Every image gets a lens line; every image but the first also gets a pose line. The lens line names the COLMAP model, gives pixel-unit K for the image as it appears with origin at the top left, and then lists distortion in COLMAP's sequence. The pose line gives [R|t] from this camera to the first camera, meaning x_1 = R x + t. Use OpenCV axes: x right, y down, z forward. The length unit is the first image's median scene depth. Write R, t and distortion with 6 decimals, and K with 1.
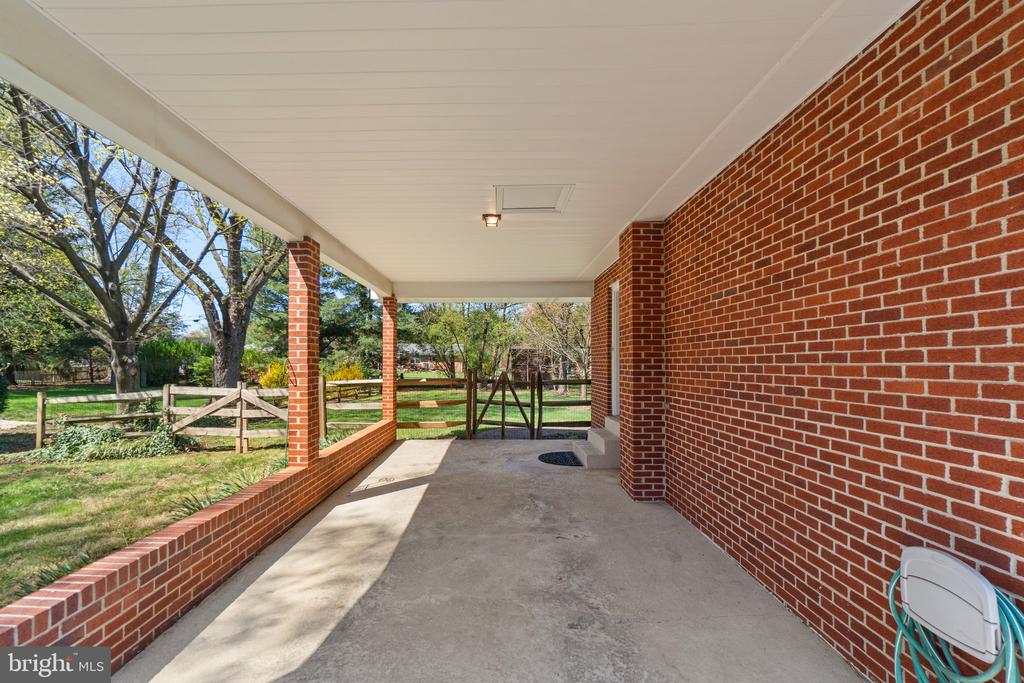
lens RADIAL K [[447.3, 0, 501.2], [0, 447.3, 342.0], [0, 0, 1]] dist [-0.003111, -0.000610]
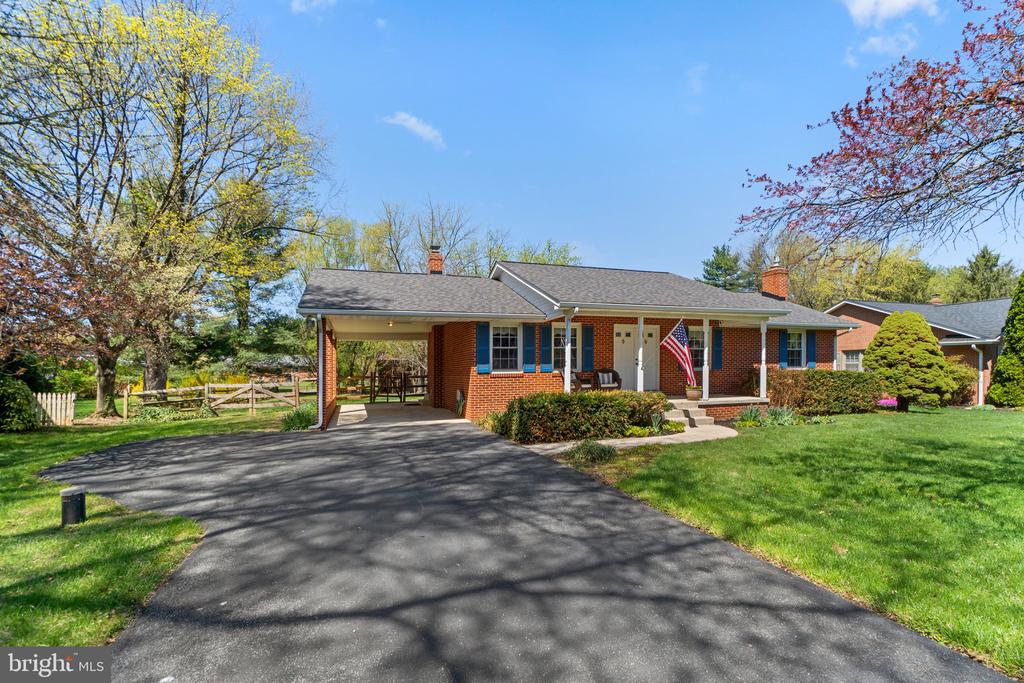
lens RADIAL K [[447.3, 0, 516.1], [0, 447.3, 347.7], [0, 0, 1]] dist [-0.003111, -0.000610]
pose [[0.943520, -0.001239, 0.331313, -0.080230], [0.003842, 0.999967, -0.007202, -0.023521], [-0.331294, 0.008068, 0.943493, -0.793304]]
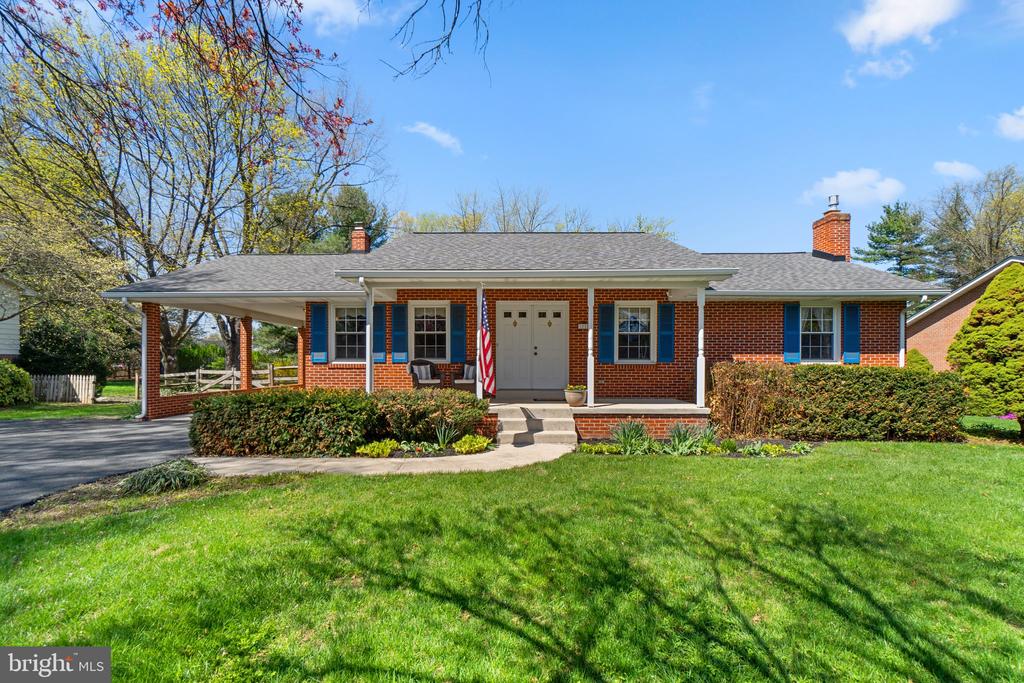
lens RADIAL K [[447.3, 0, 518.1], [0, 447.3, 337.3], [0, 0, 1]] dist [-0.003111, -0.000610]
pose [[0.999977, -0.006607, 0.001311, 0.468918], [0.006622, 0.999911, -0.011575, -0.012044], [-0.001234, 0.011584, 0.999932, -0.685811]]
